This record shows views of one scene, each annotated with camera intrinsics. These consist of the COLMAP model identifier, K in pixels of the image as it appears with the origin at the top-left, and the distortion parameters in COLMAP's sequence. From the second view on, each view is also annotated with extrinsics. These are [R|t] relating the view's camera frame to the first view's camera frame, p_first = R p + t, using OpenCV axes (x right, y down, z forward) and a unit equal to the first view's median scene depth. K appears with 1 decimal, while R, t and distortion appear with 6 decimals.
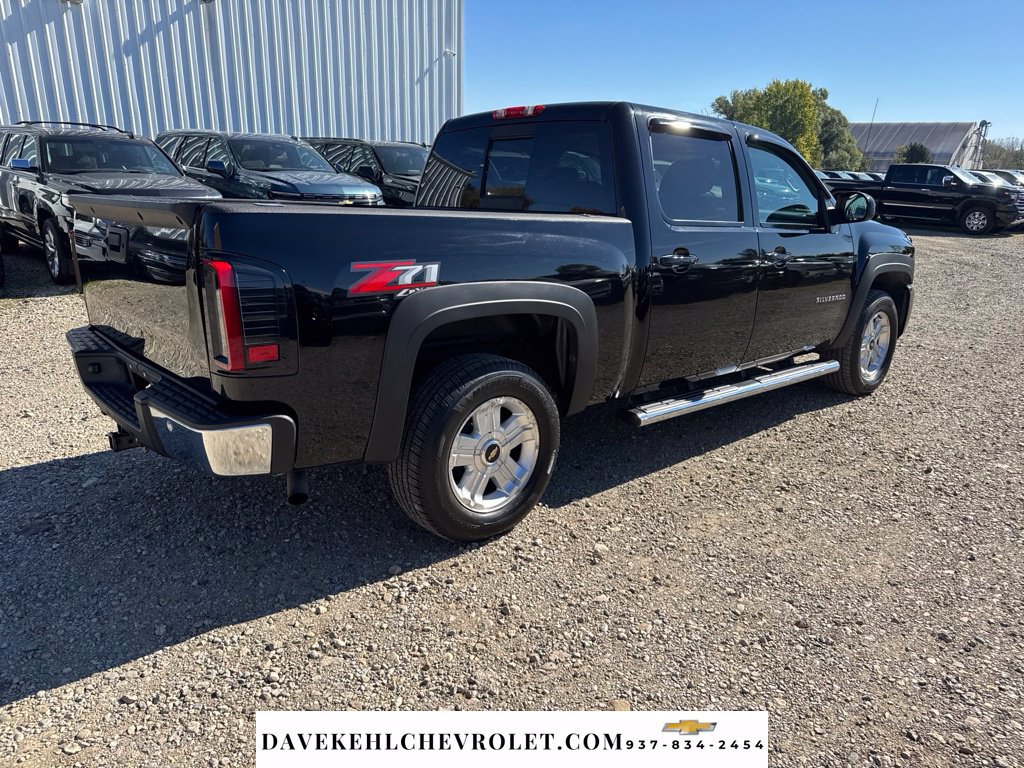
lens RADIAL K [[751.2, 0, 511.0], [0, 751.2, 386.3], [0, 0, 1]] dist [0.002034, 0.000048]
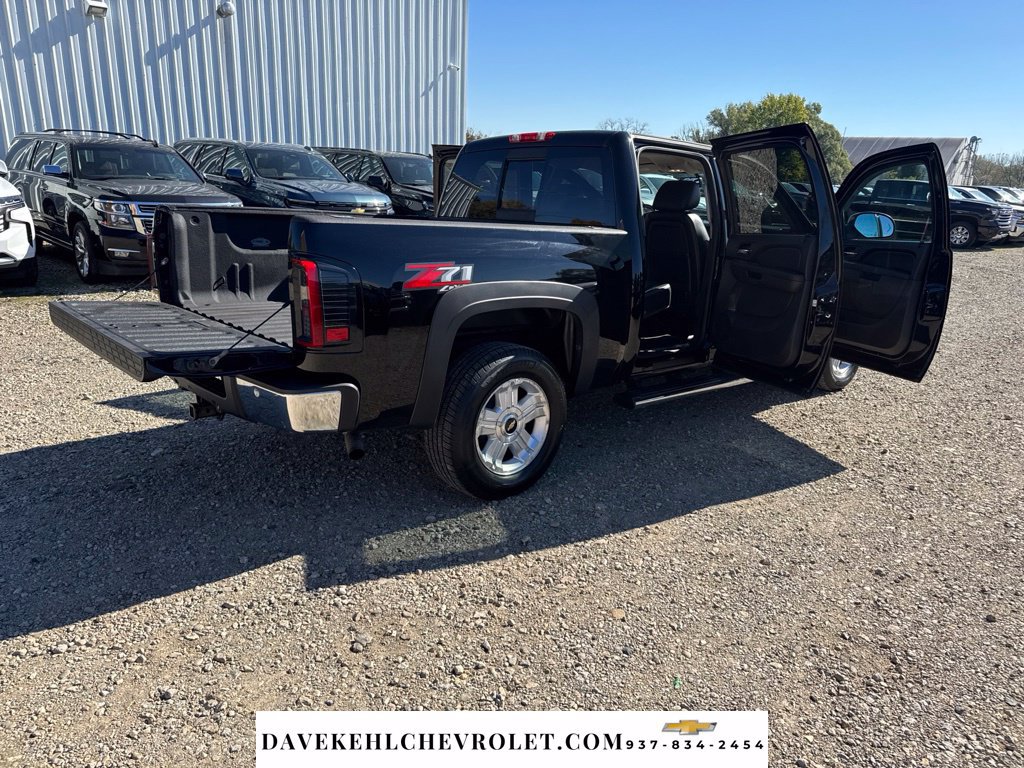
lens RADIAL K [[751.1, 0, 512.0], [0, 751.1, 384.0], [0, 0, 1]] dist [0.029703, -0.041179]
pose [[0.999883, 0.011386, 0.010181, -0.035952], [-0.011244, 0.999841, -0.013870, 0.040568], [-0.010338, 0.013754, 0.999852, -0.198025]]
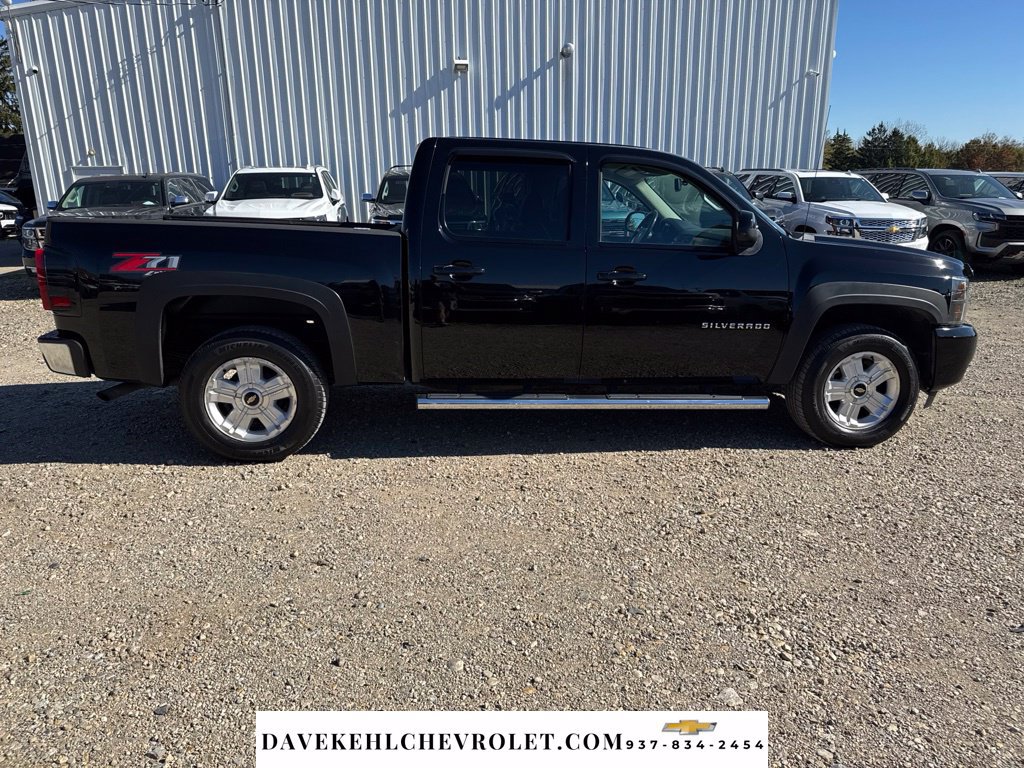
lens RADIAL K [[751.1, 0, 512.0], [0, 751.1, 384.0], [0, 0, 1]] dist [0.029703, -0.041179]
pose [[0.809565, 0.124805, -0.573610, 1.138694], [-0.147224, 0.989075, 0.007417, -0.018011], [0.568270, 0.078445, 0.819095, 0.145876]]
